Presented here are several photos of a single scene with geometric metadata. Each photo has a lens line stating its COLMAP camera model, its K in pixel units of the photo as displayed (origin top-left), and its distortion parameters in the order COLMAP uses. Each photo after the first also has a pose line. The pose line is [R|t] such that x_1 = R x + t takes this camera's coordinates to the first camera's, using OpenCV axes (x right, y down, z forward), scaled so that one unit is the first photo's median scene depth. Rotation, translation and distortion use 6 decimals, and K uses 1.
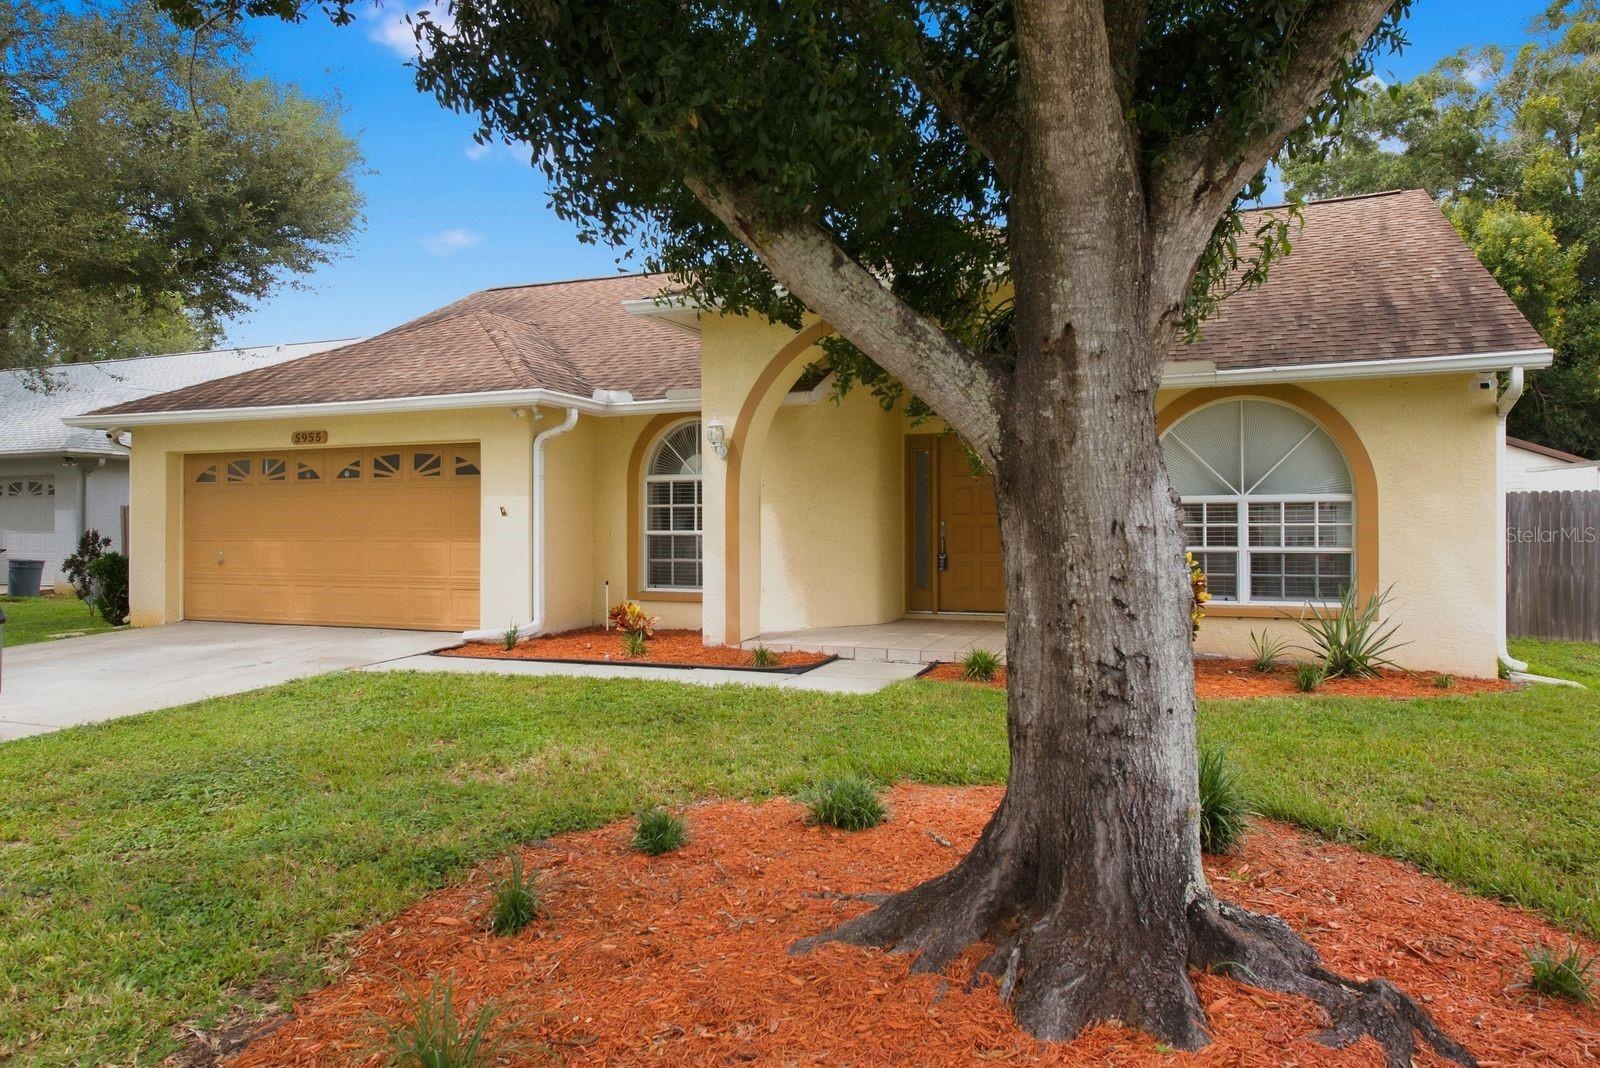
lens RADIAL K [[1126.1, 0, 795.6], [0, 1126.1, 520.2], [0, 0, 1]] dist [0.004800, 0.004000]
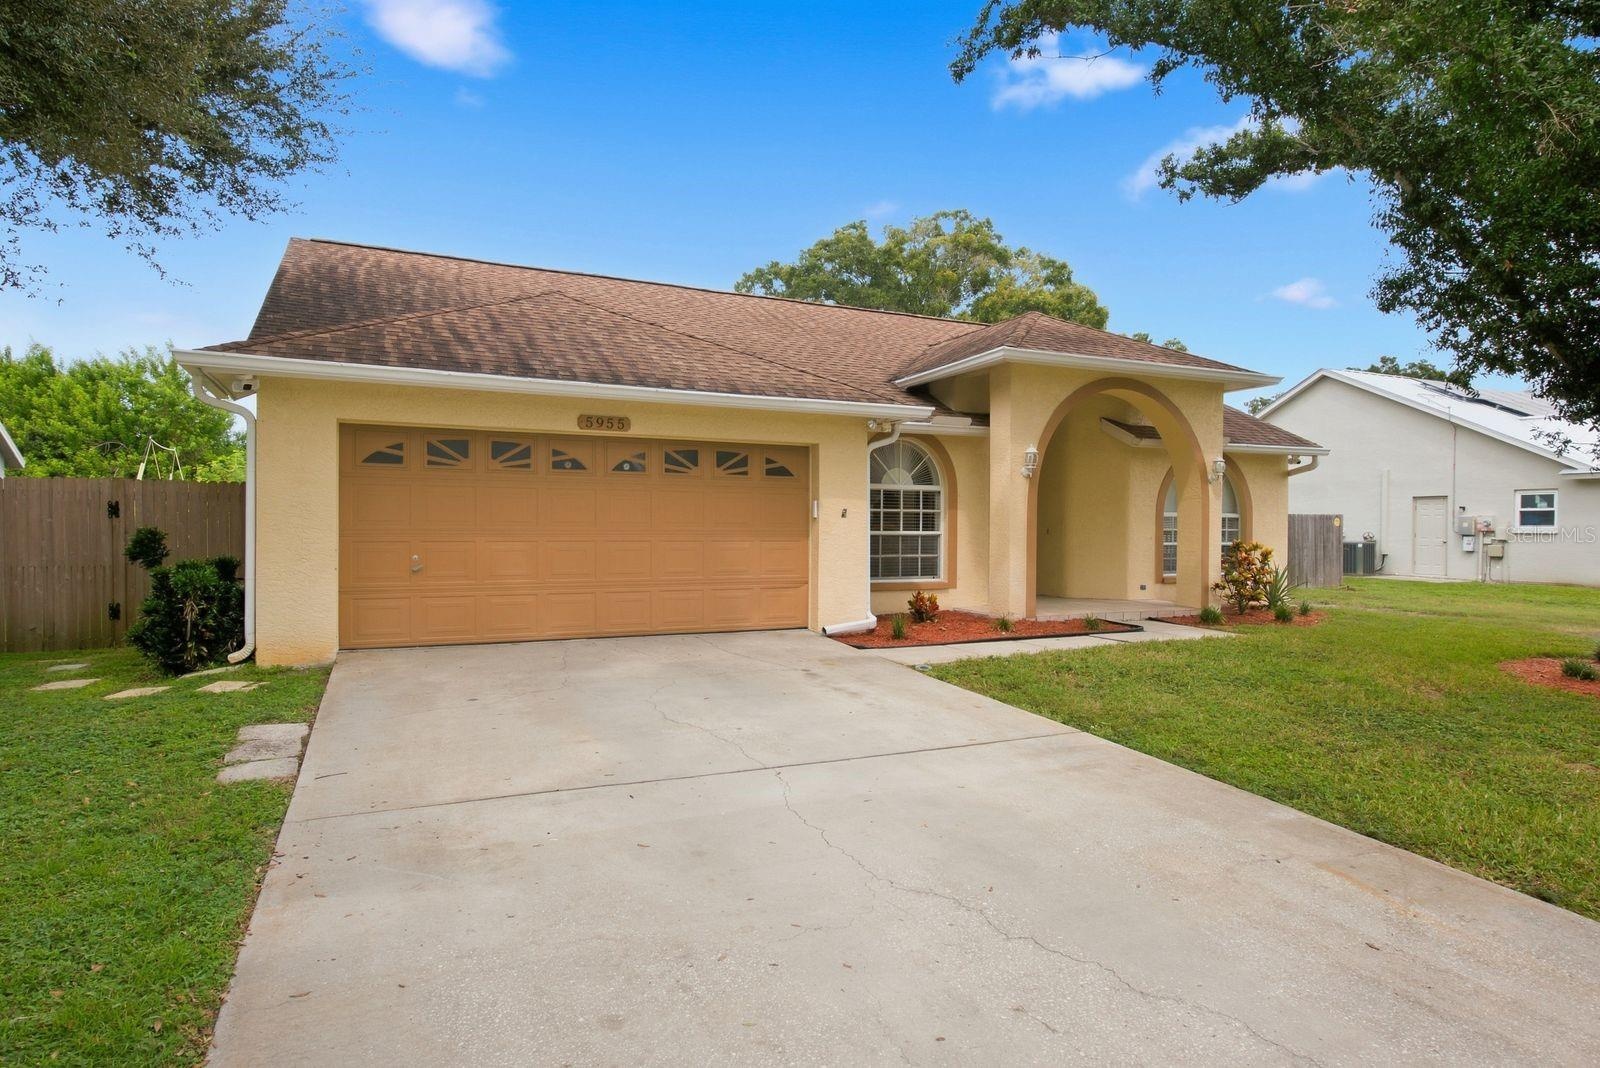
lens RADIAL K [[891.1, 0, 790.0], [0, 891.1, 527.0], [0, 0, 1]] dist [0.002201, -0.000633]
pose [[0.661960, 0.005114, 0.749522, -0.881220], [-0.013582, 0.999894, 0.005172, 0.001691], [-0.749416, -0.013604, 0.661959, 0.449501]]
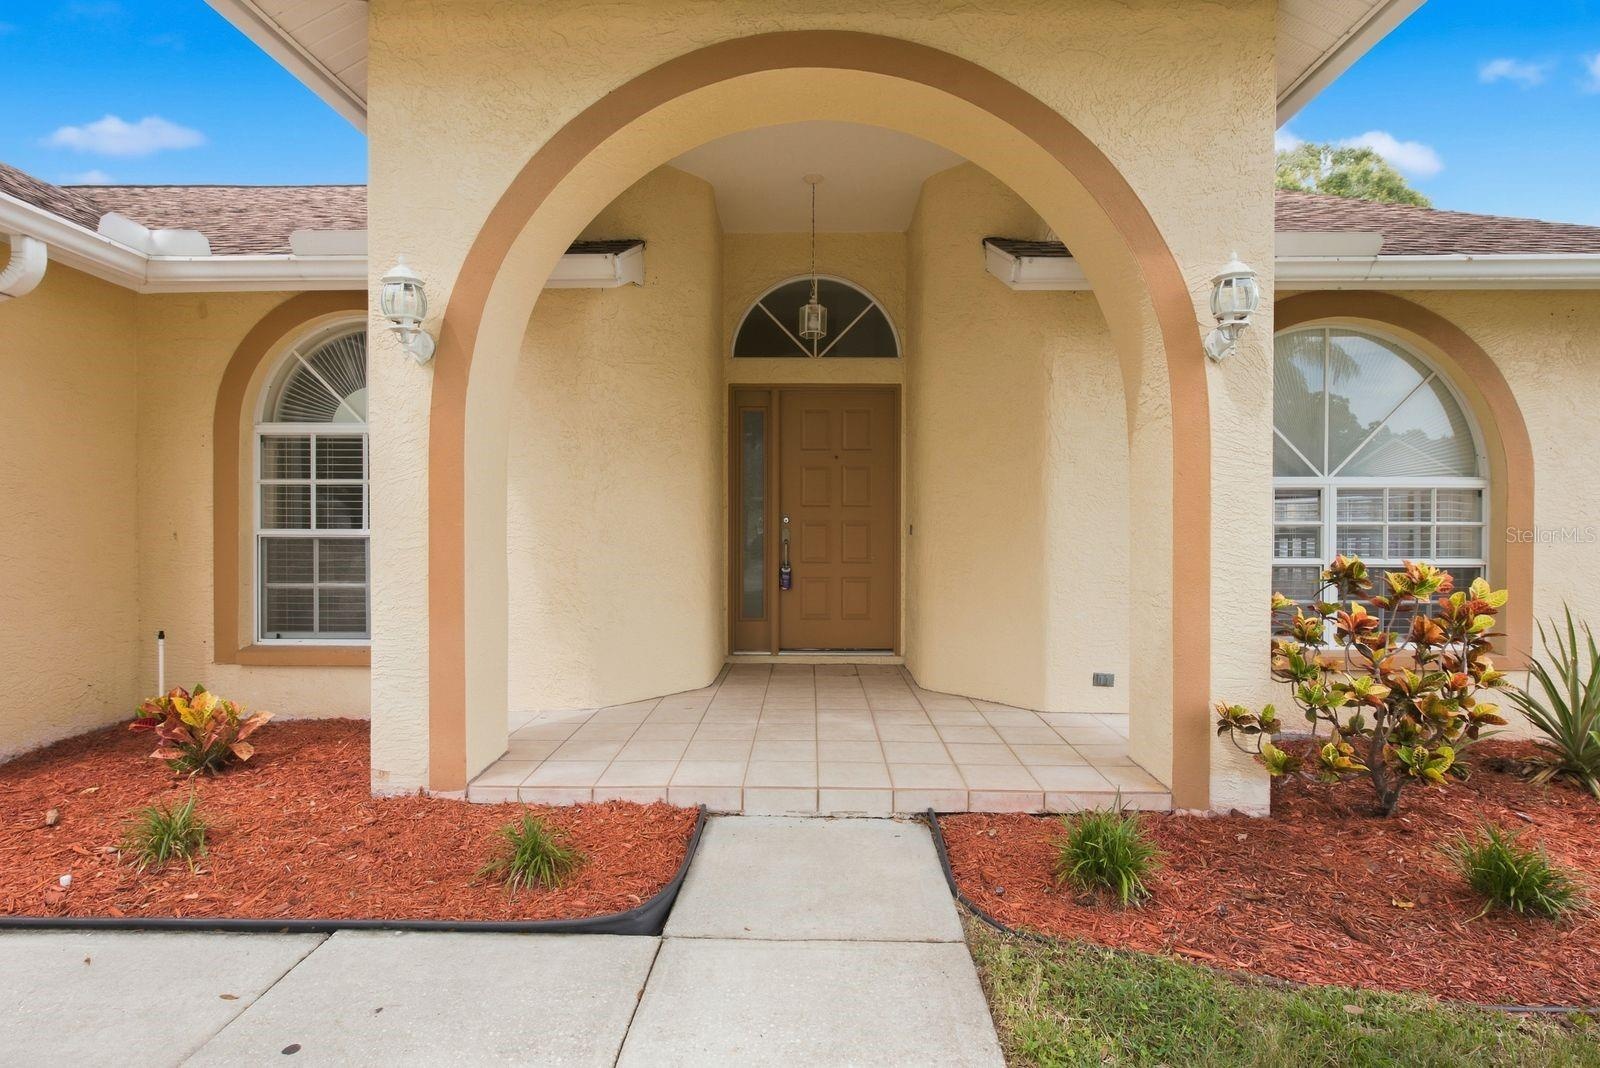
lens RADIAL K [[765.9, 0, 792.8], [0, 765.9, 533.0], [0, 0, 1]] dist [-0.006062, 0.000022]
pose [[0.924386, 0.002075, 0.381453, -0.038848], [-0.006806, 0.999916, 0.011054, 0.005655], [-0.381398, -0.012814, 0.924322, 0.581517]]
